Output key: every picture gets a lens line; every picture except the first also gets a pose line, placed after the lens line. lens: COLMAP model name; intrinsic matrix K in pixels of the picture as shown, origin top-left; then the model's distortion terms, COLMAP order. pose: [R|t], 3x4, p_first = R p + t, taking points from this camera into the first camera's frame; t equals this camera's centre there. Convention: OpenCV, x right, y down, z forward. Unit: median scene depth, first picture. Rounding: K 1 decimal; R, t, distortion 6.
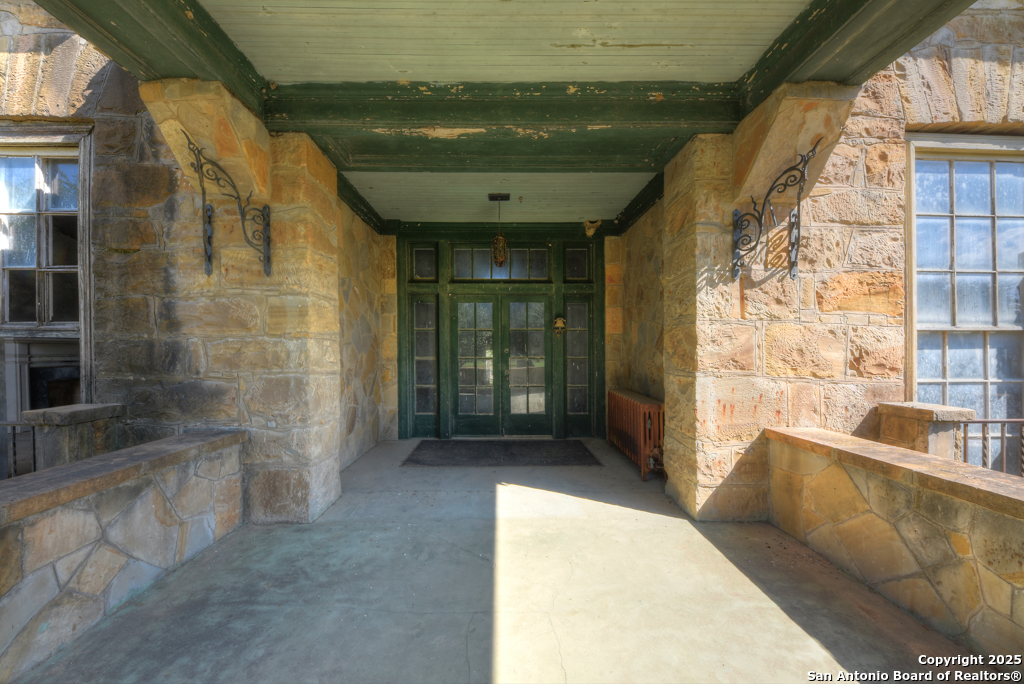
lens RADIAL K [[354.0, 0, 503.9], [0, 354.0, 355.7], [0, 0, 1]] dist [-0.006087, -0.001133]
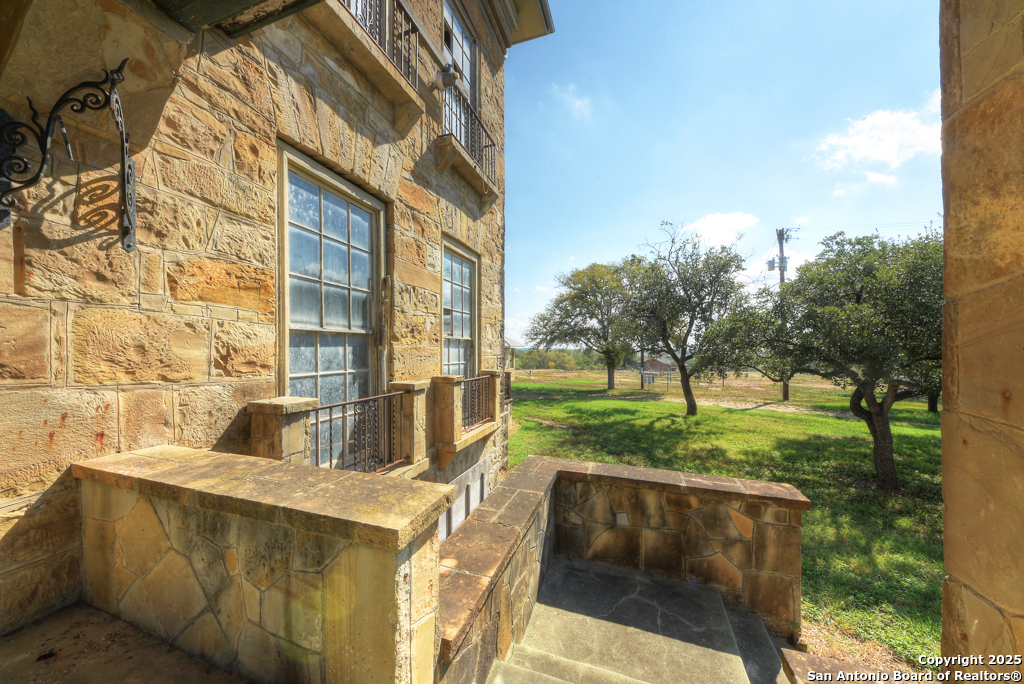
lens RADIAL K [[381.7, 0, 490.1], [0, 381.7, 353.4], [0, 0, 1]] dist [-0.002358, -0.000548]
pose [[0.354777, -0.009822, 0.934899, 0.339899], [0.009188, 0.999933, 0.007018, -0.000495], [-0.934906, 0.006100, 0.354844, 0.007127]]
